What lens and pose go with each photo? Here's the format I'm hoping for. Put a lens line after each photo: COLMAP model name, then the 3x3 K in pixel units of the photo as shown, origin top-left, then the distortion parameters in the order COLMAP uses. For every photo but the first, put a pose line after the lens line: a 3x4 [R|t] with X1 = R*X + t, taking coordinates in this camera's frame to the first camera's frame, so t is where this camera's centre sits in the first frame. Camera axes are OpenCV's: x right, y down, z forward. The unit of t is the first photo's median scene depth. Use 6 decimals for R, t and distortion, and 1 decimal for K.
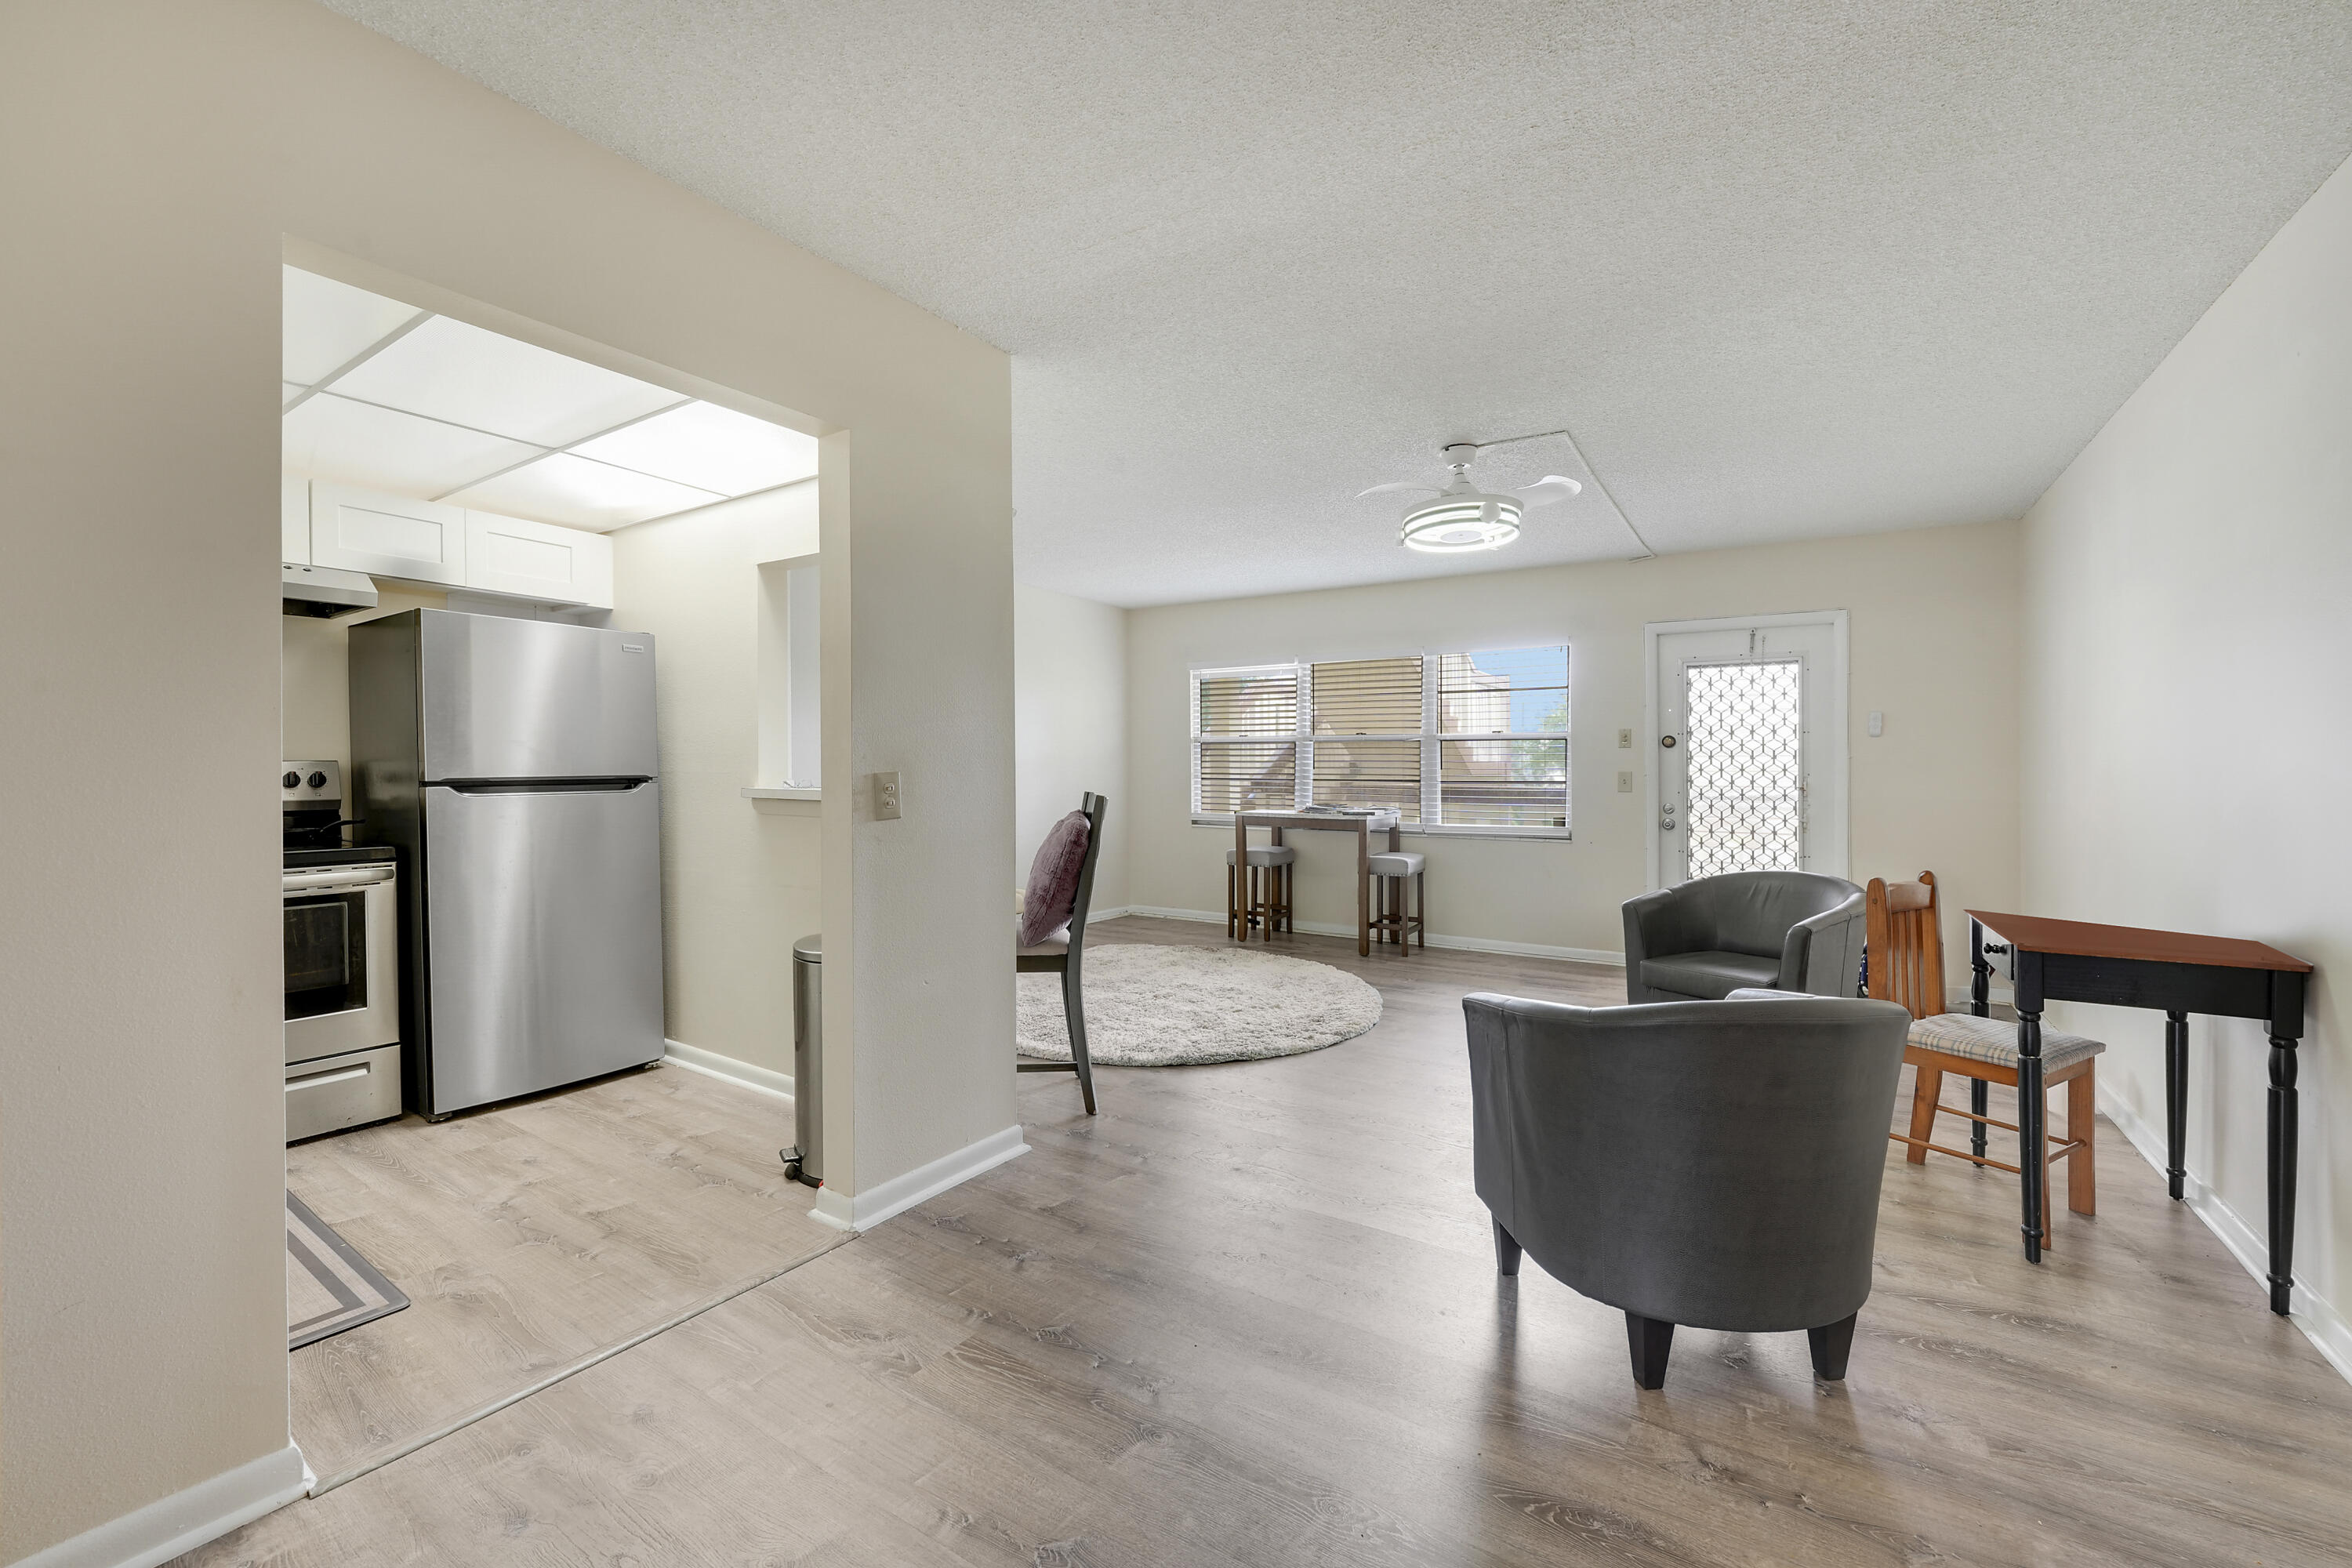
lens RADIAL K [[954.4, 0, 1179.7], [0, 954.4, 791.6], [0, 0, 1]] dist [-0.013714, -0.000362]
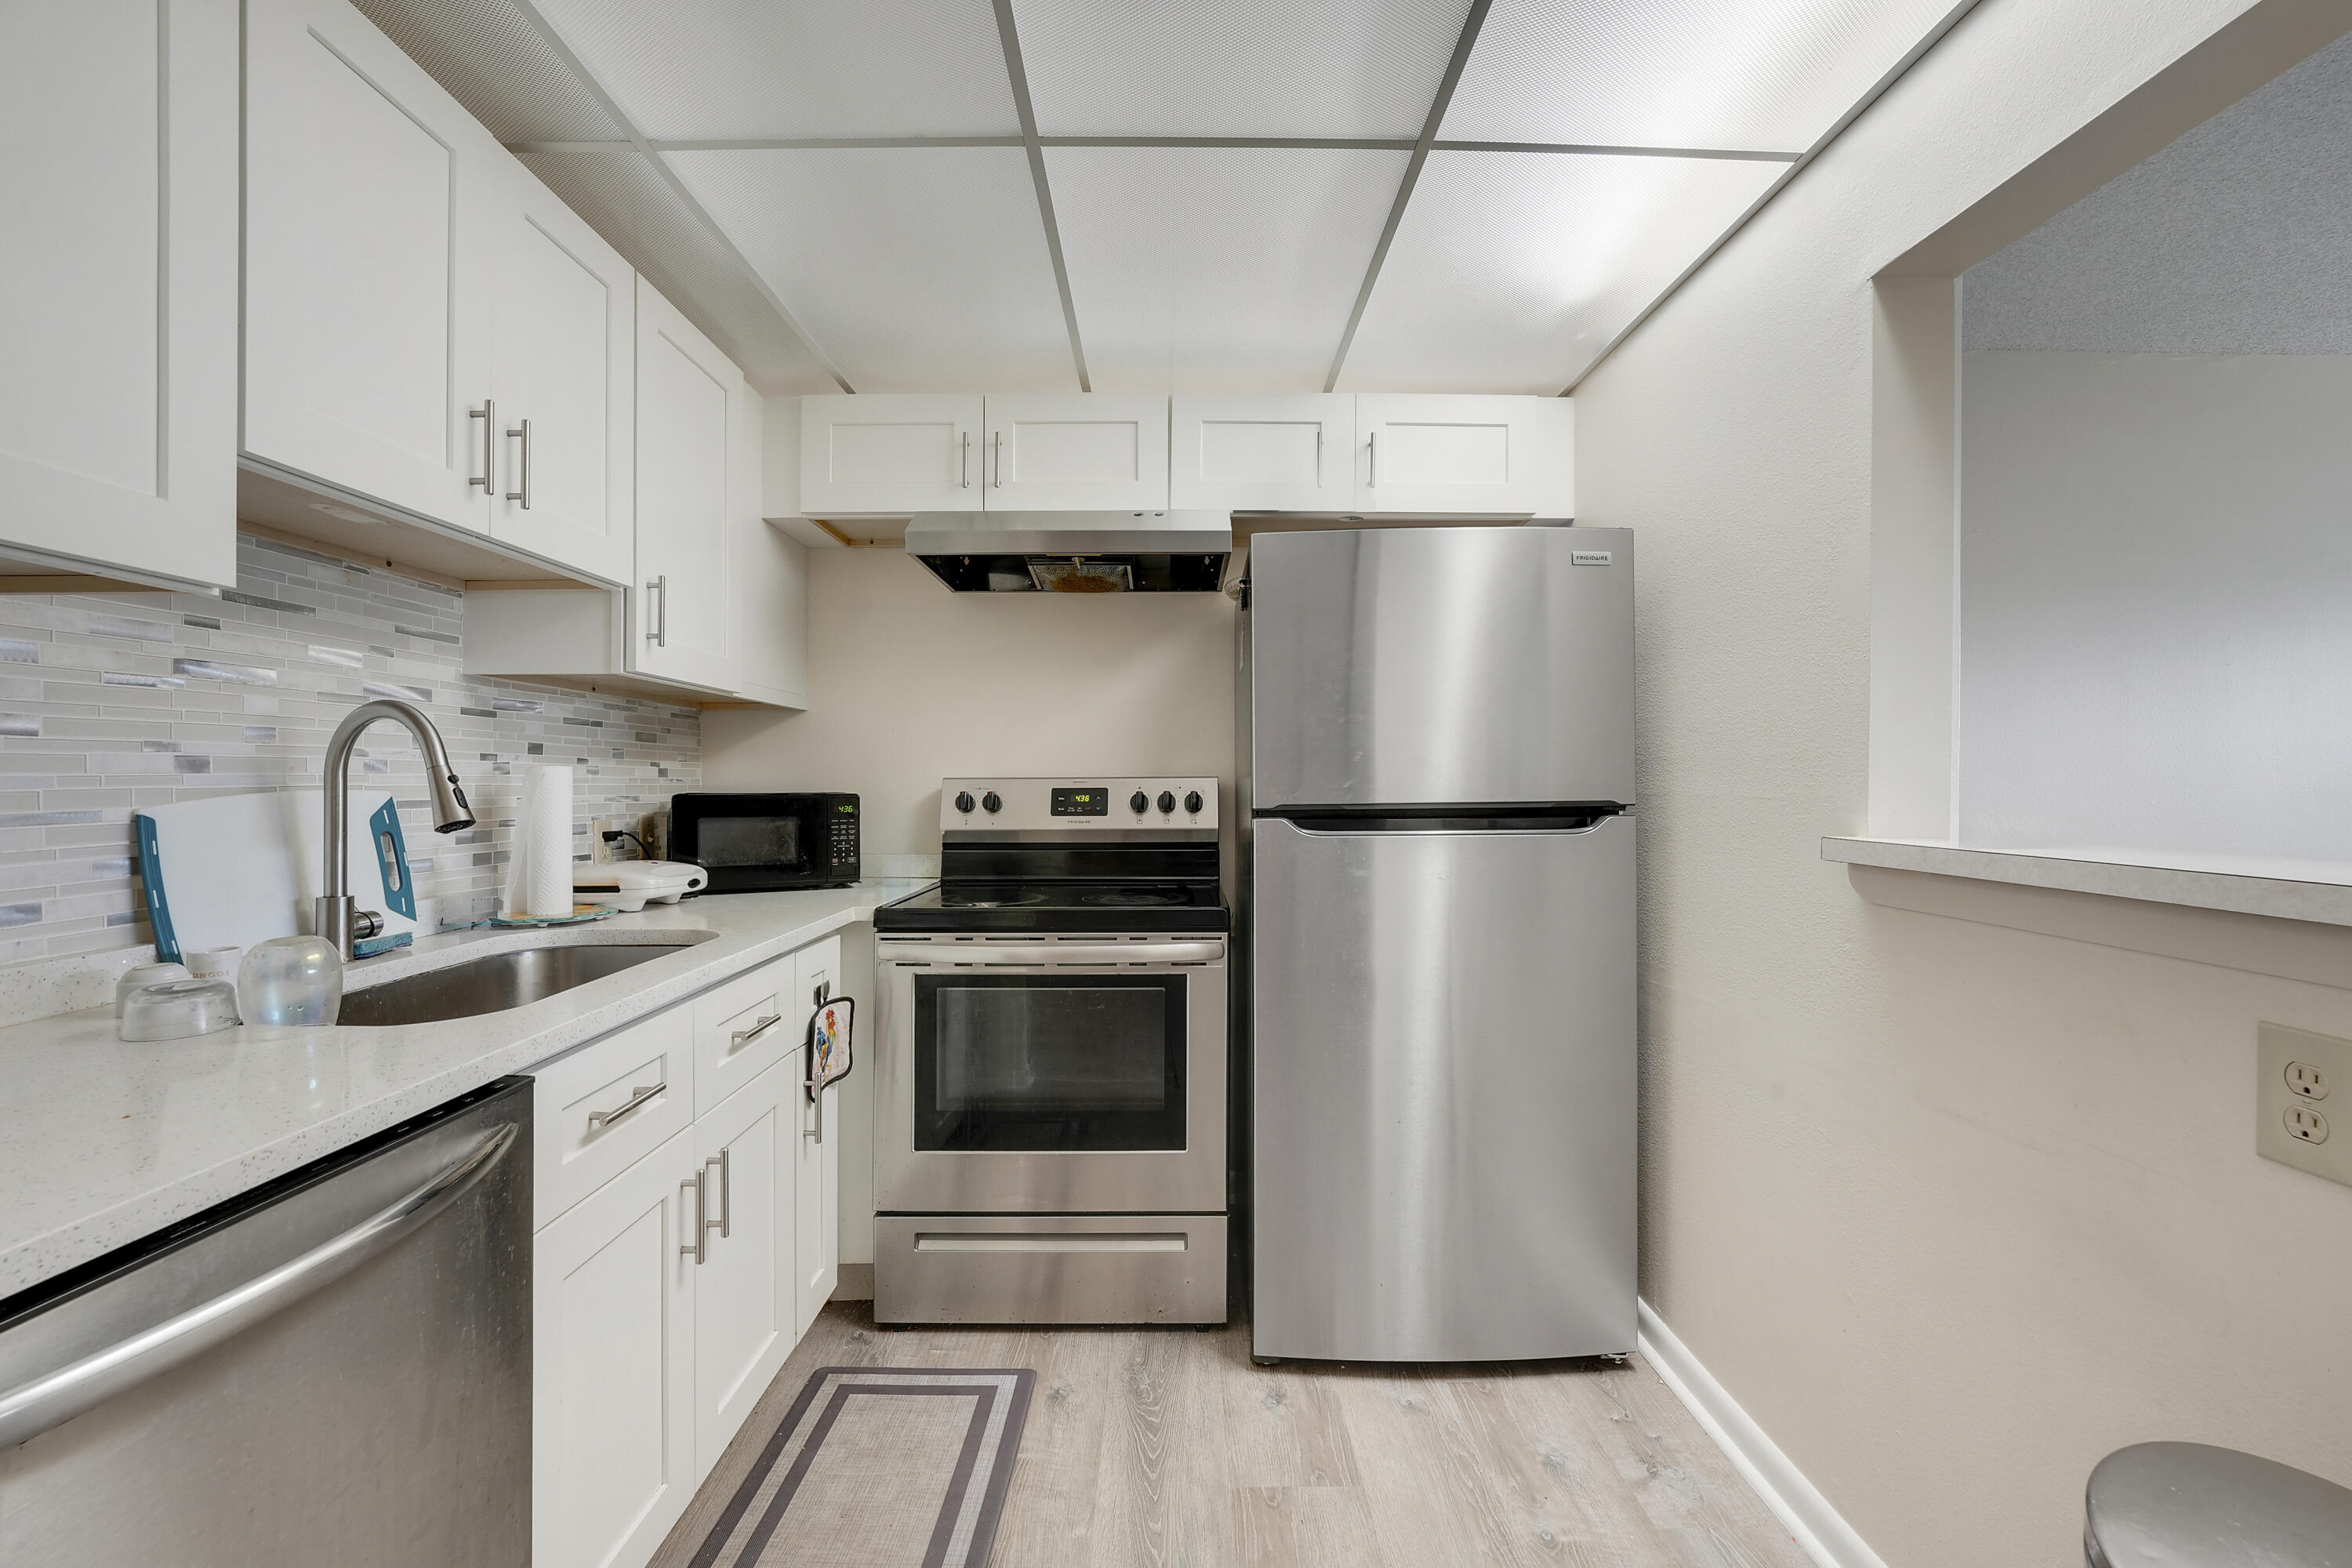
lens RADIAL K [[954.4, 0, 1179.7], [0, 954.4, 791.6], [0, 0, 1]] dist [-0.013714, -0.000362]
pose [[0.548904, 0.007300, -0.835853, -0.271353], [-0.025419, 0.999645, -0.007963, -0.013413], [0.835499, 0.025618, 0.548895, 0.545152]]
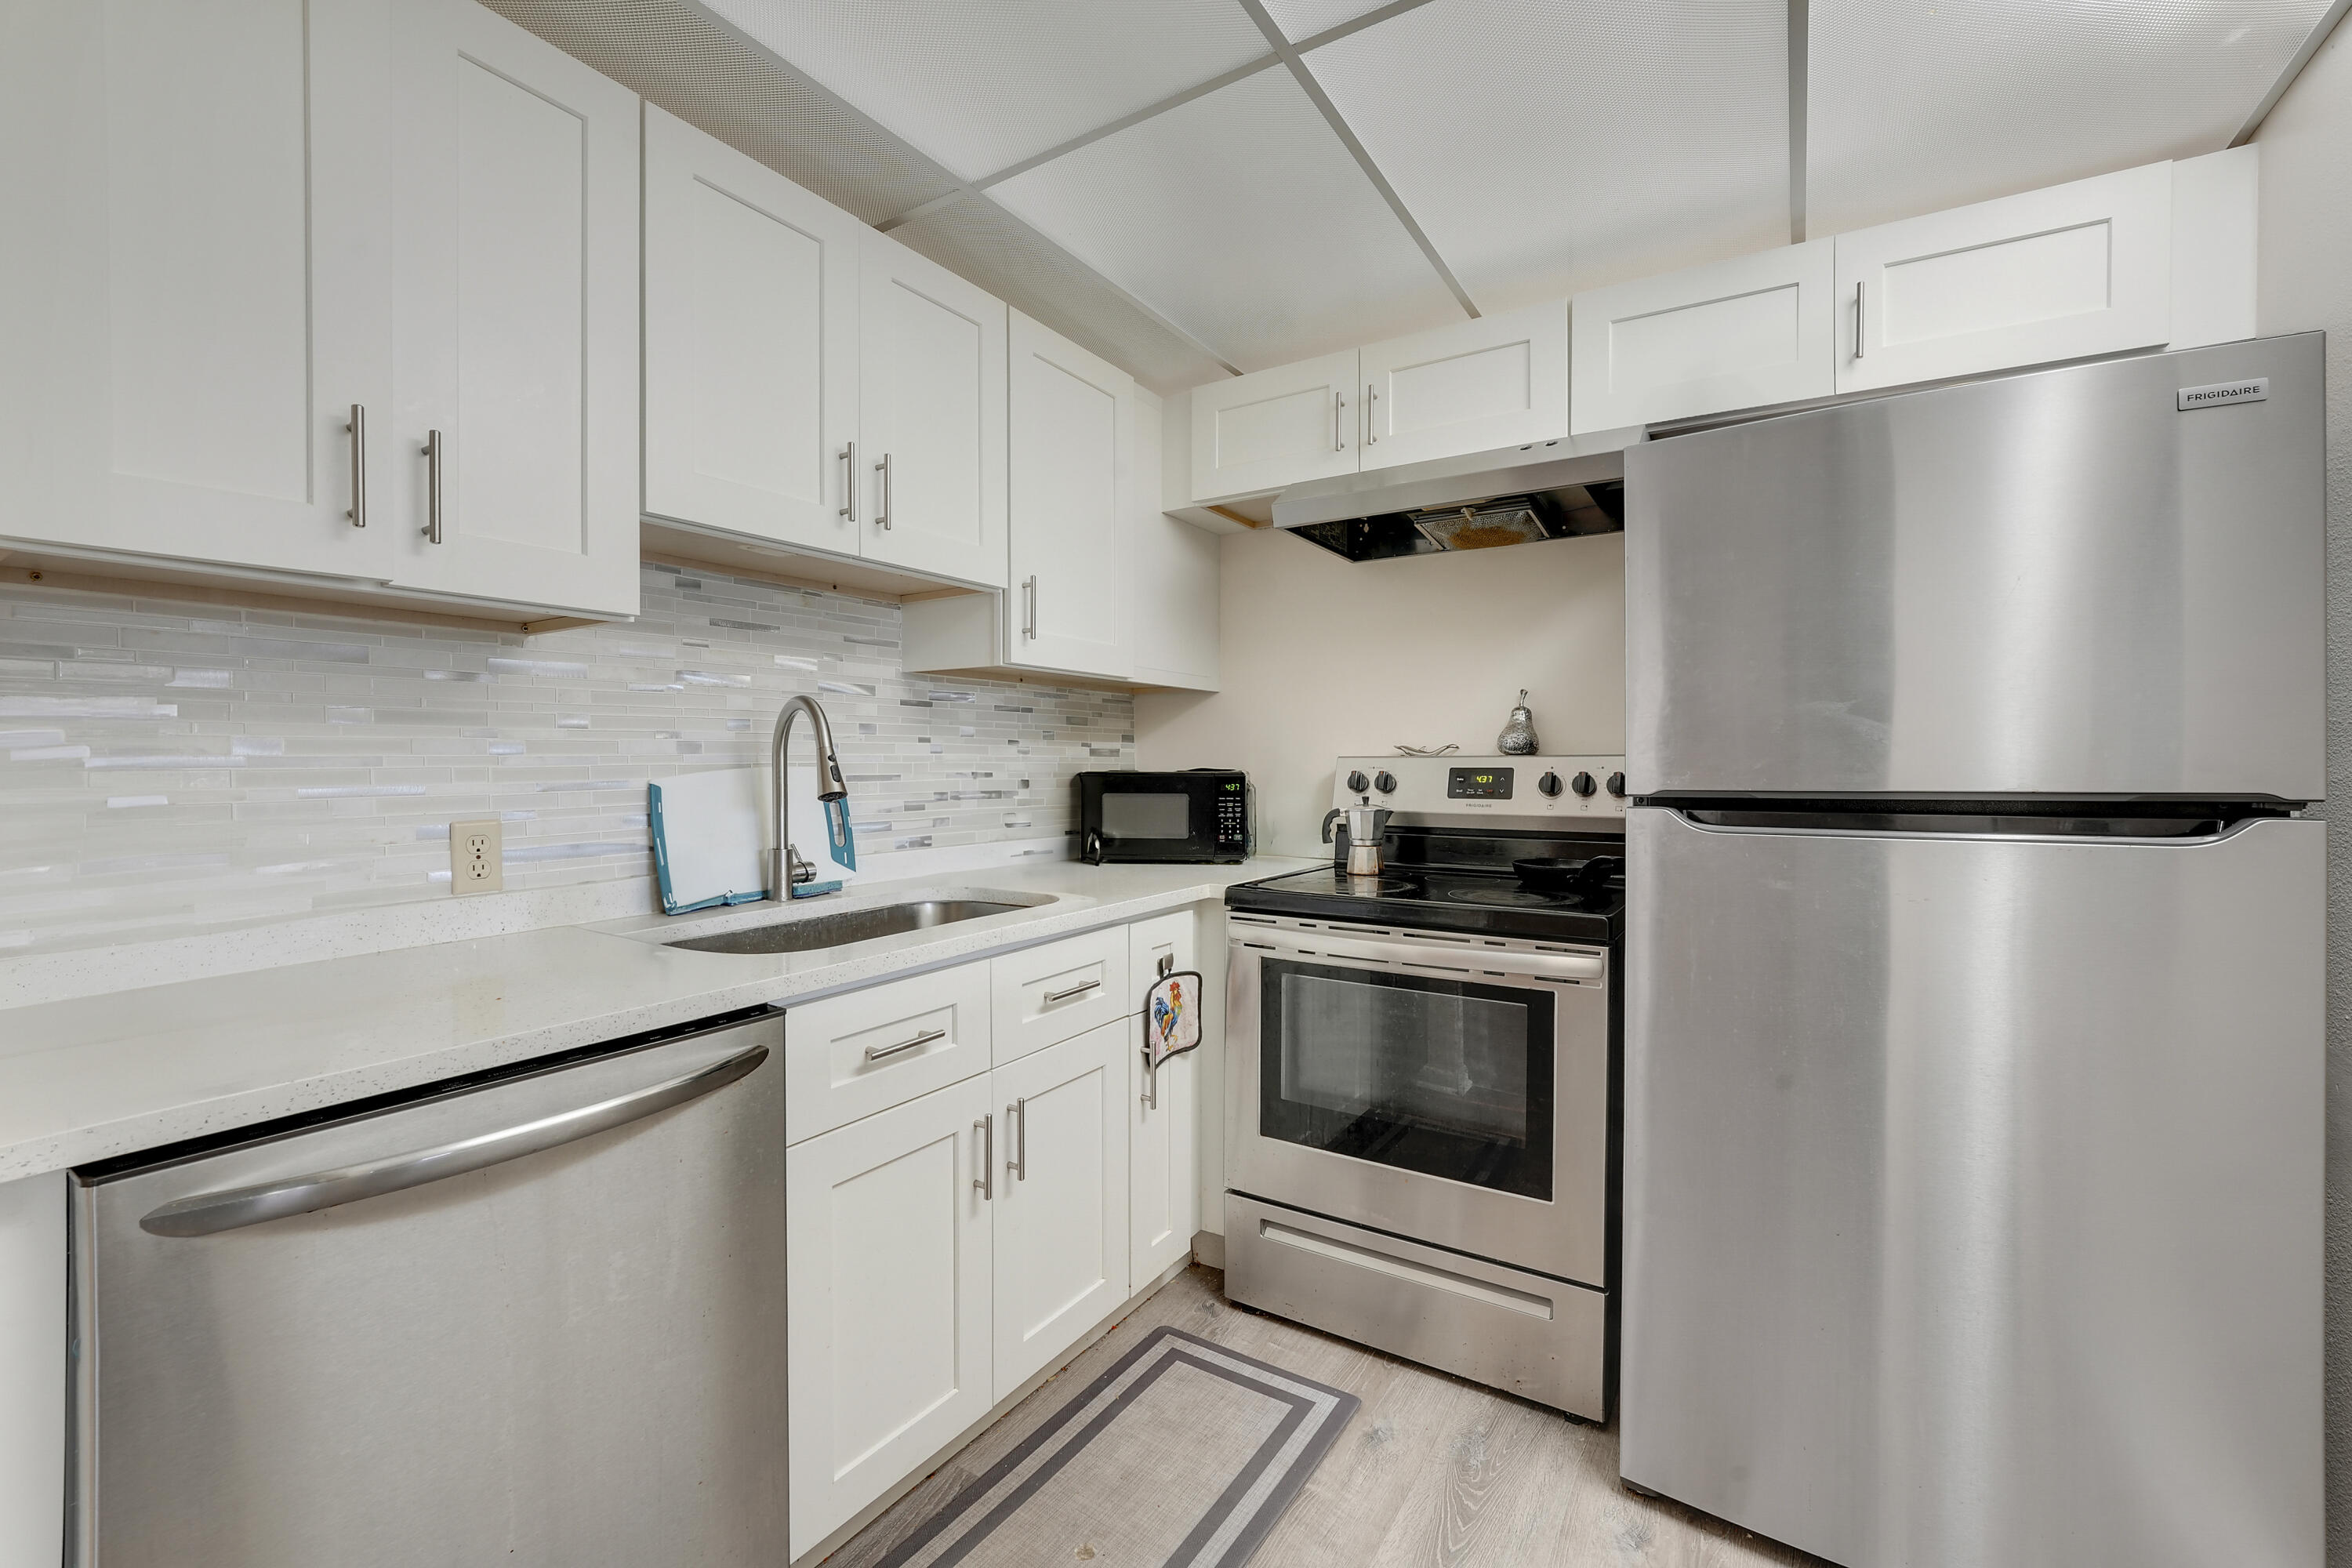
lens RADIAL K [[963.4, 0, 1209.5], [0, 963.4, 780.2], [0, 0, 1]] dist [-0.008379, 0.000346]
pose [[0.024048, 0.019111, -0.999528, -0.270953], [-0.031508, 0.999335, 0.018349, -0.017553], [0.999214, 0.031052, 0.024634, 0.679003]]
